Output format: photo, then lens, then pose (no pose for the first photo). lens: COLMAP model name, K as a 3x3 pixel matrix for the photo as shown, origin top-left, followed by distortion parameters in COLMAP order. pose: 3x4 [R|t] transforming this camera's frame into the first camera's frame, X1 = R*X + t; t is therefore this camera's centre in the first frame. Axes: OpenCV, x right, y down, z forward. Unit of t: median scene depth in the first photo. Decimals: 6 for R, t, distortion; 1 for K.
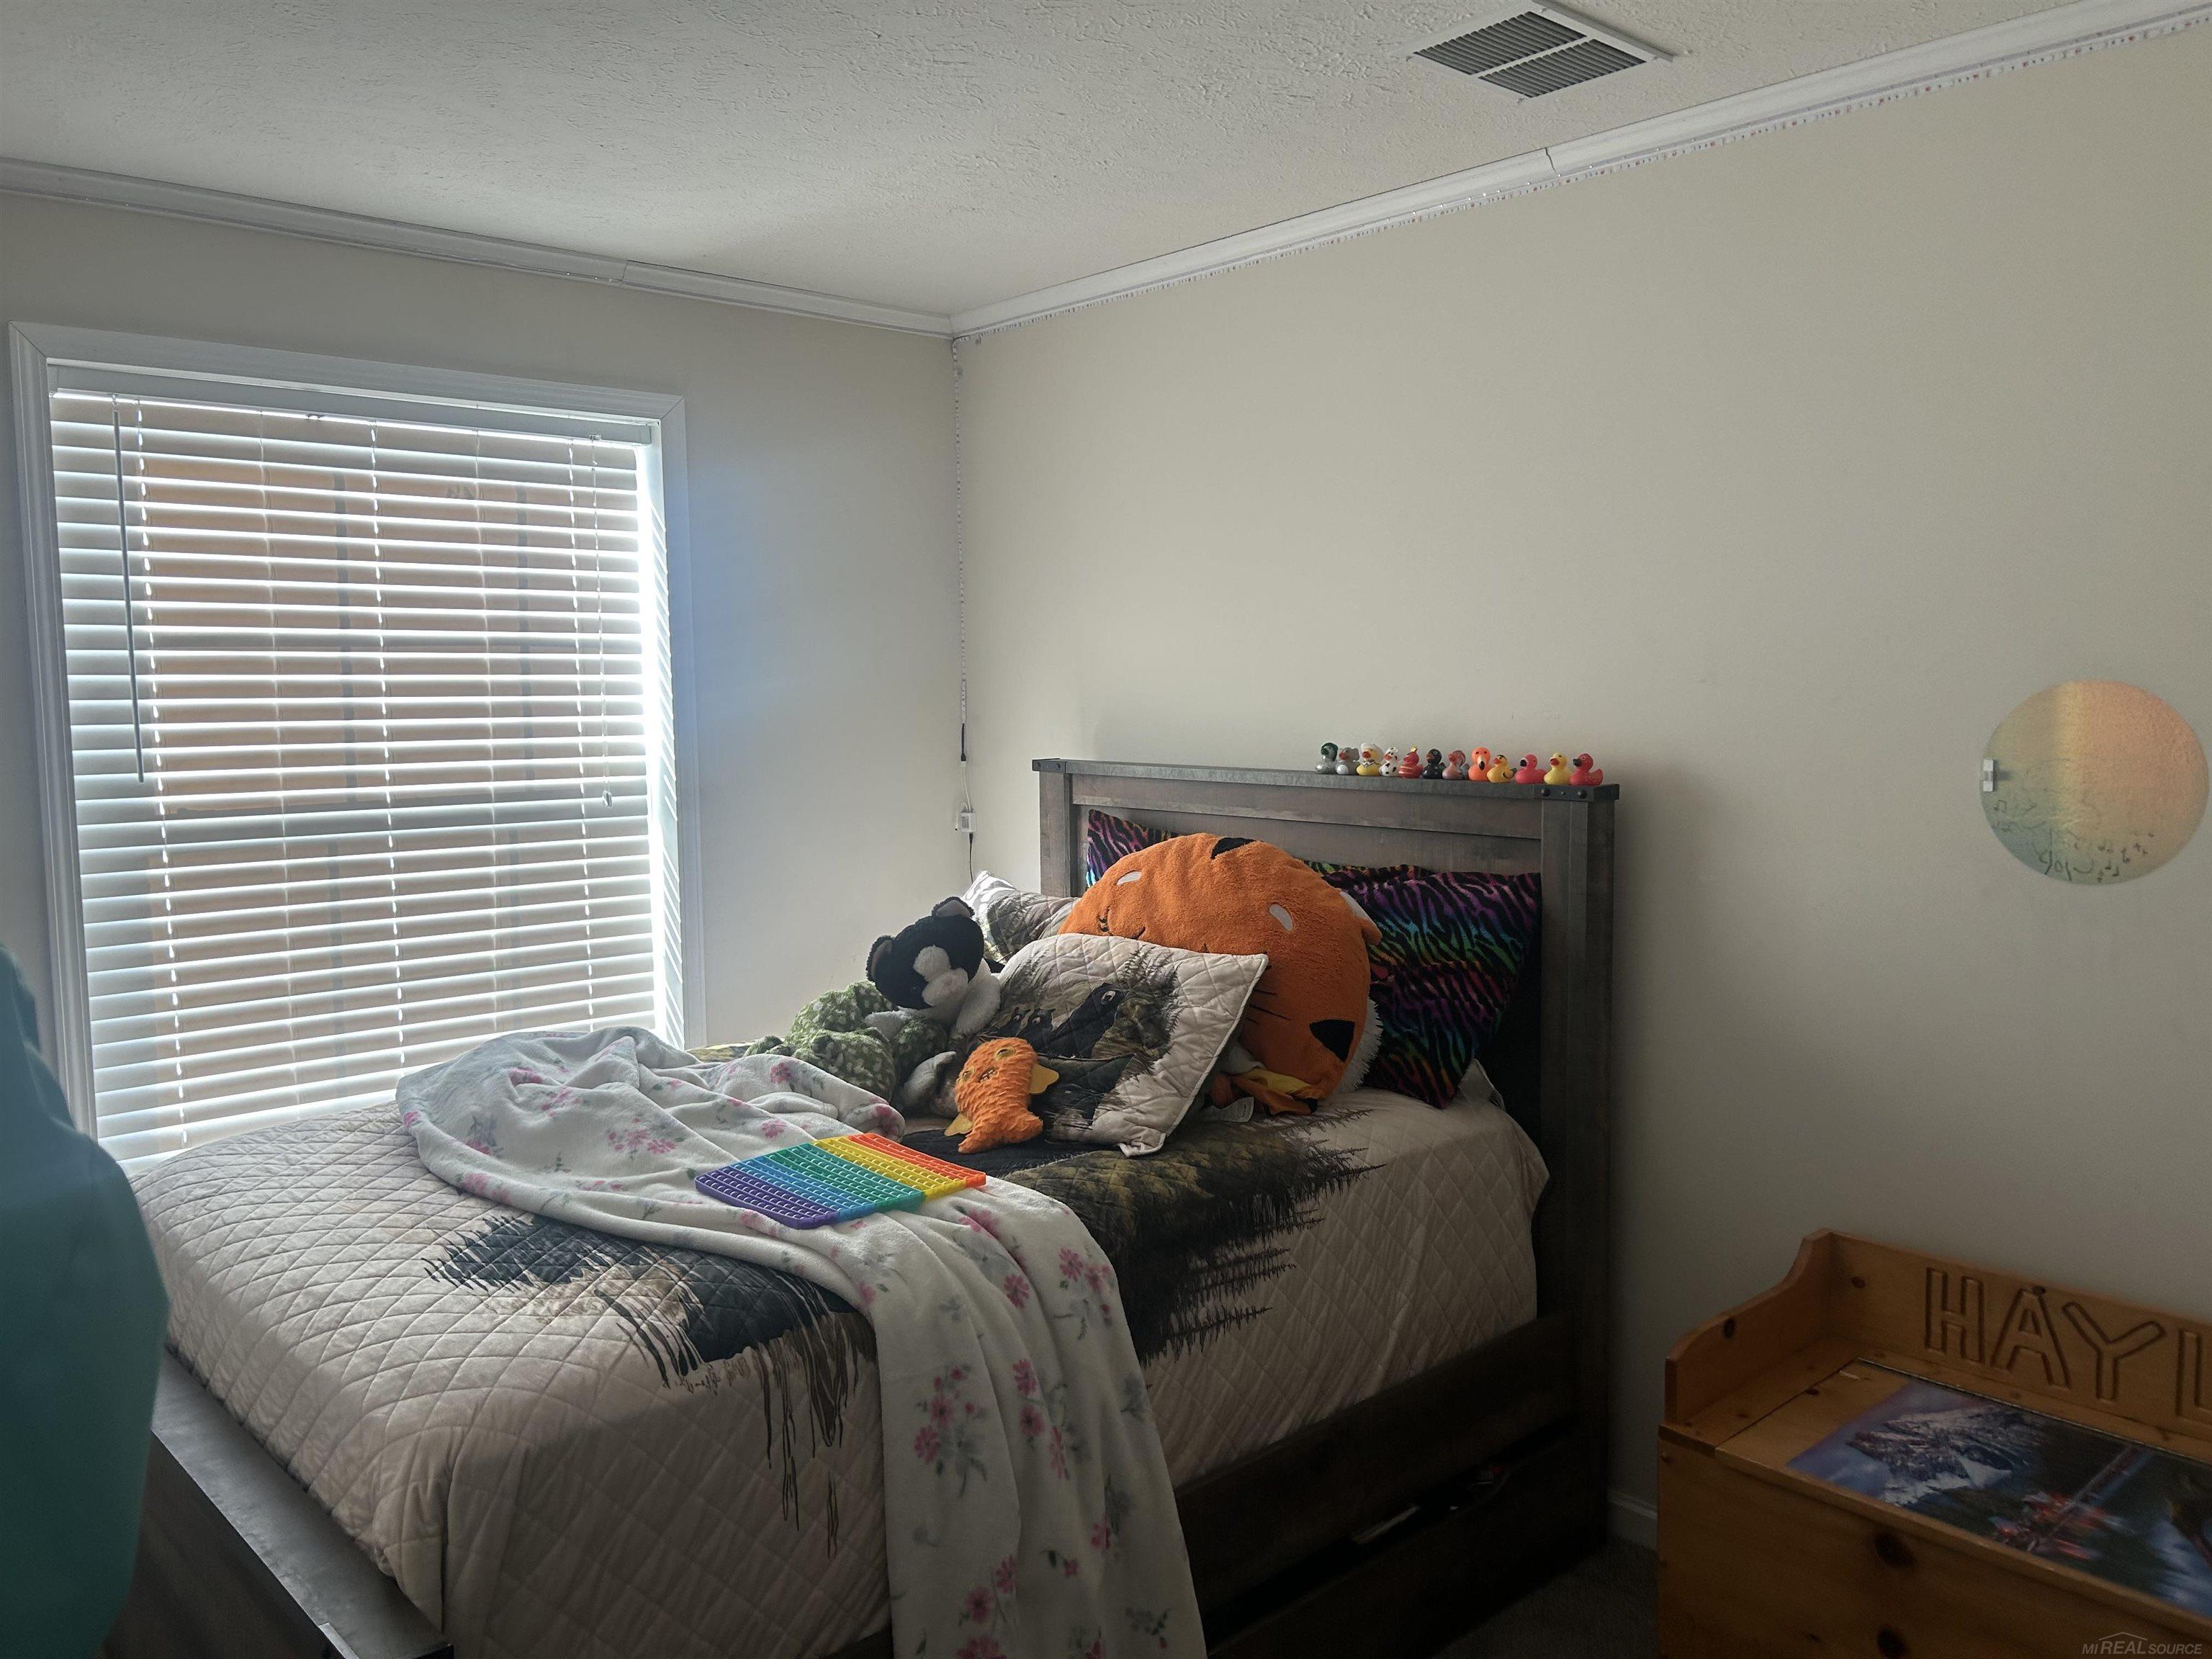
lens RADIAL K [[1657.4, 0, 1116.7], [0, 1657.4, 822.0], [0, 0, 1]] dist [0.031904, -0.006993]
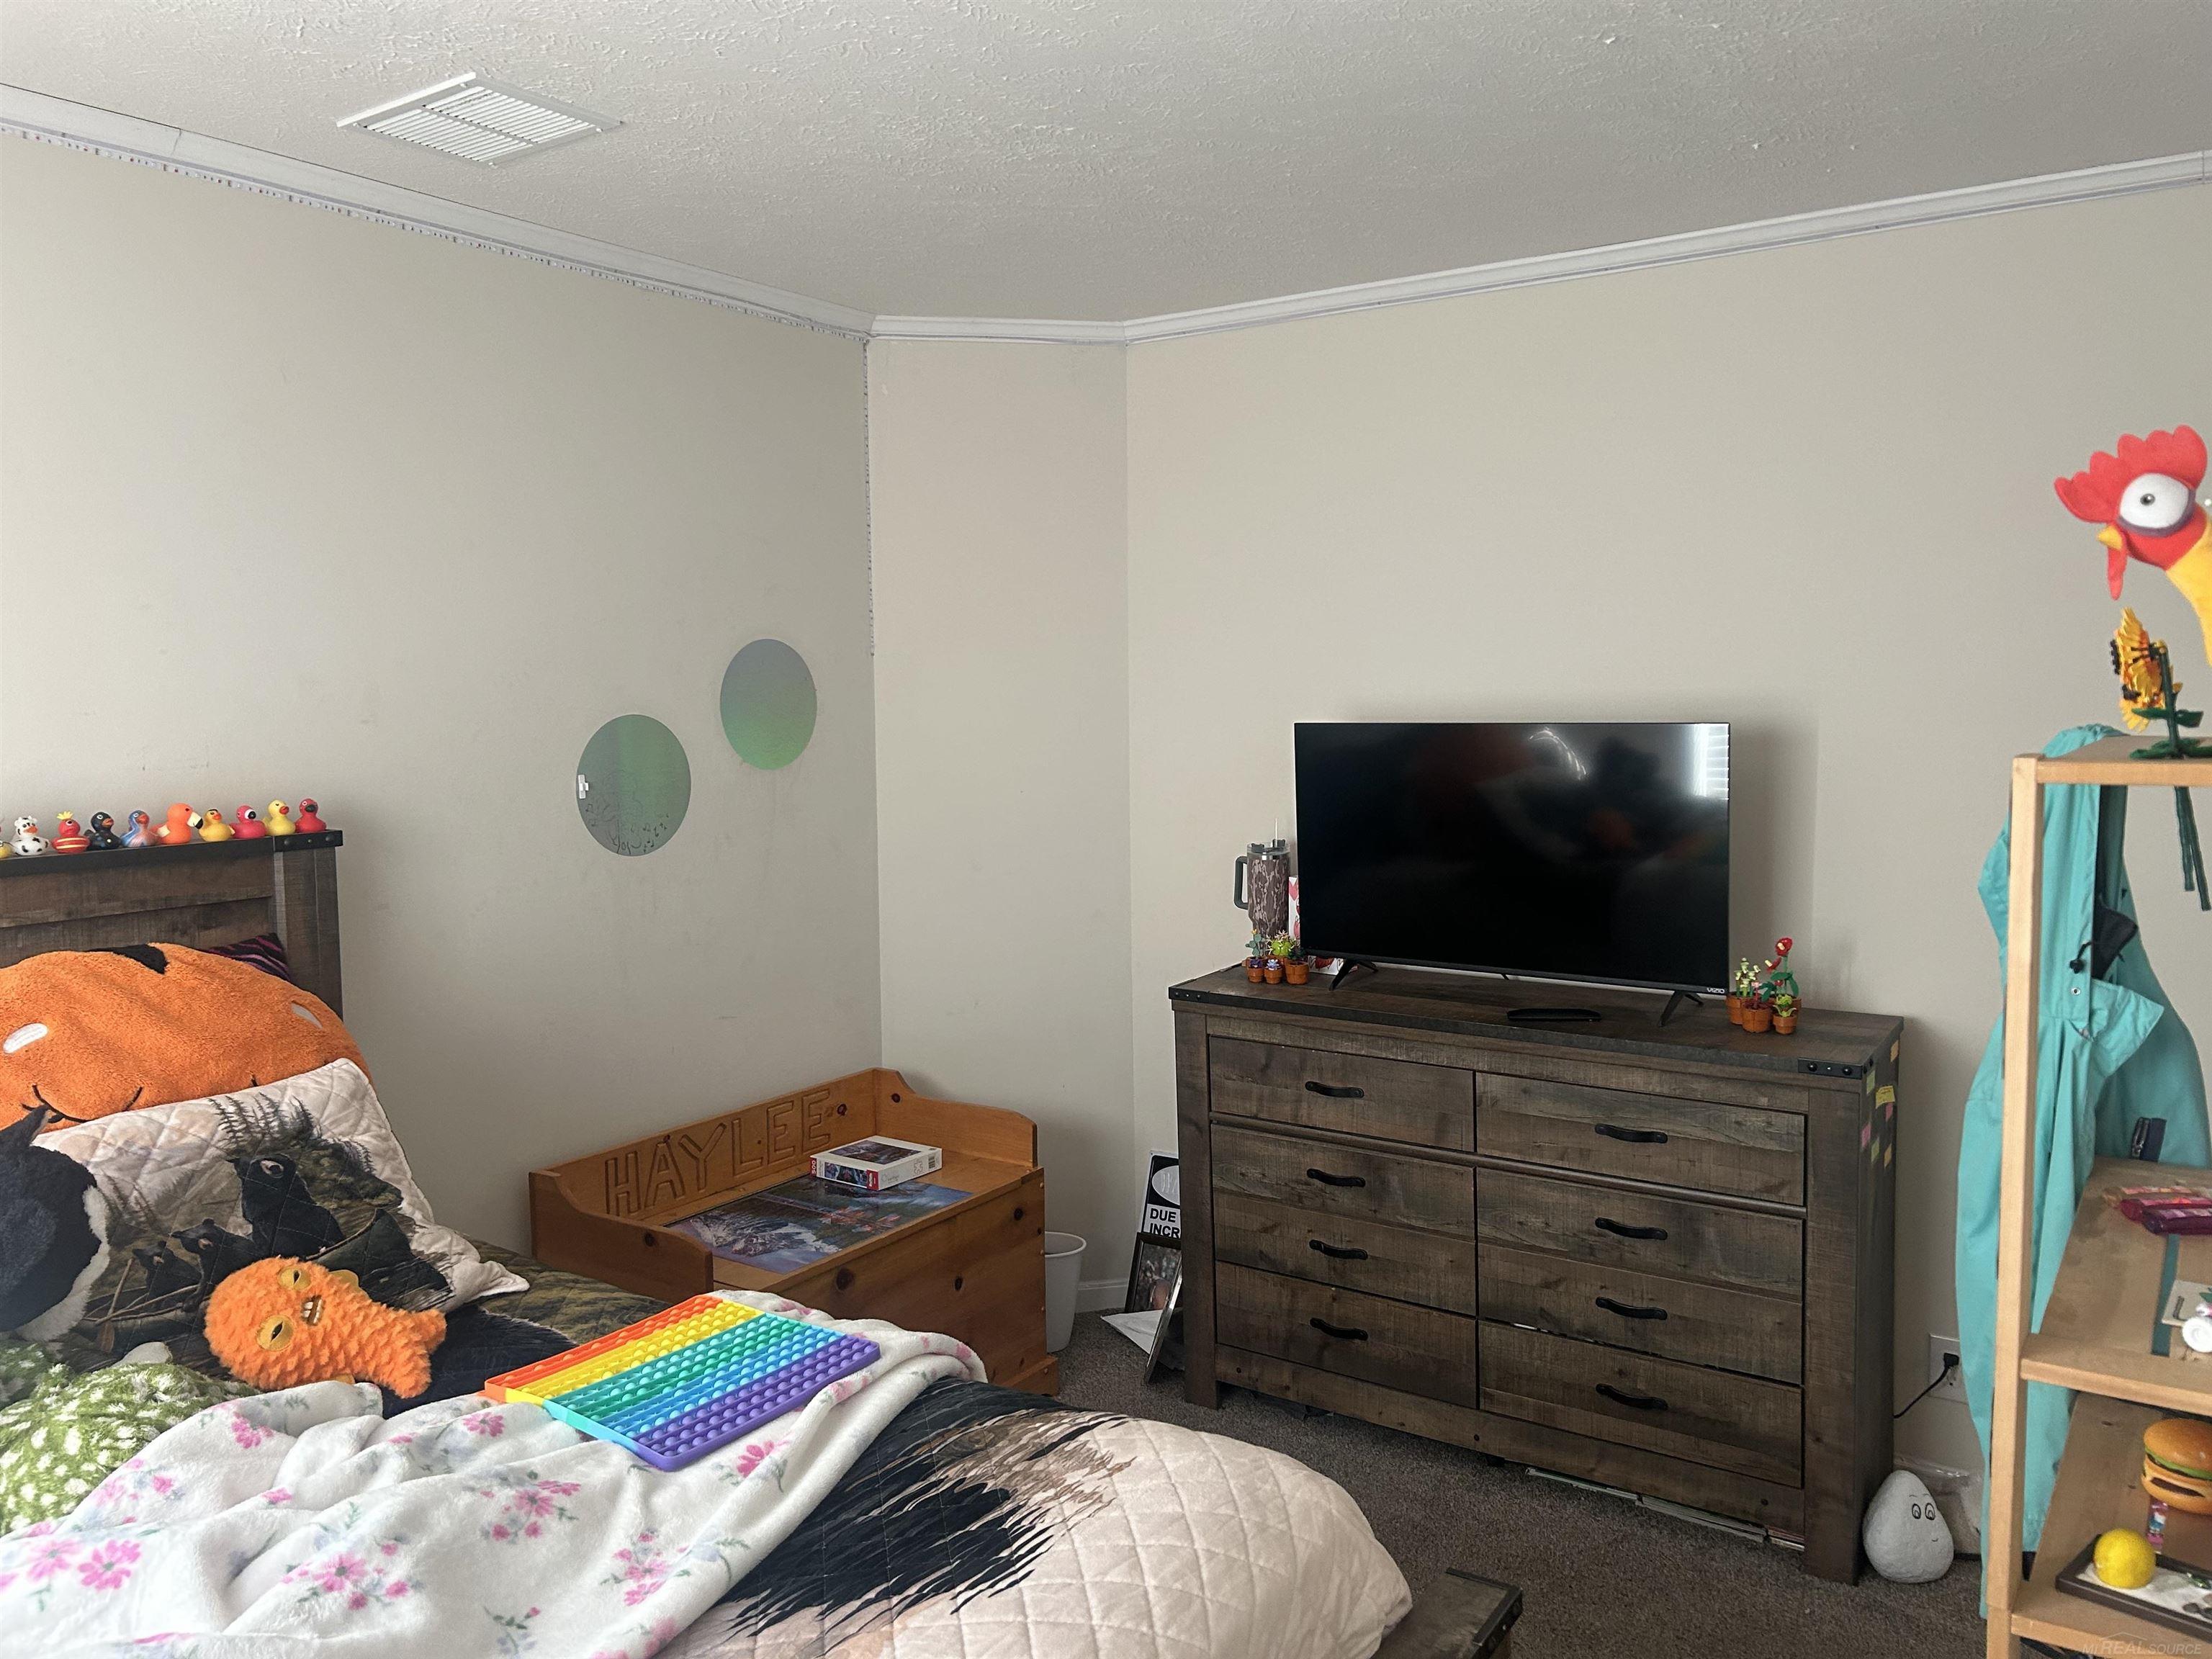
lens RADIAL K [[1657.4, 0, 1124.8], [0, 1657.4, 830.0], [0, 0, 1]] dist [0.031904, -0.006993]
pose [[-0.230418, -0.077825, 0.969975, -0.950035], [0.099511, 0.989686, 0.103045, -0.094740], [-0.967990, 0.120267, -0.220297, 0.946889]]
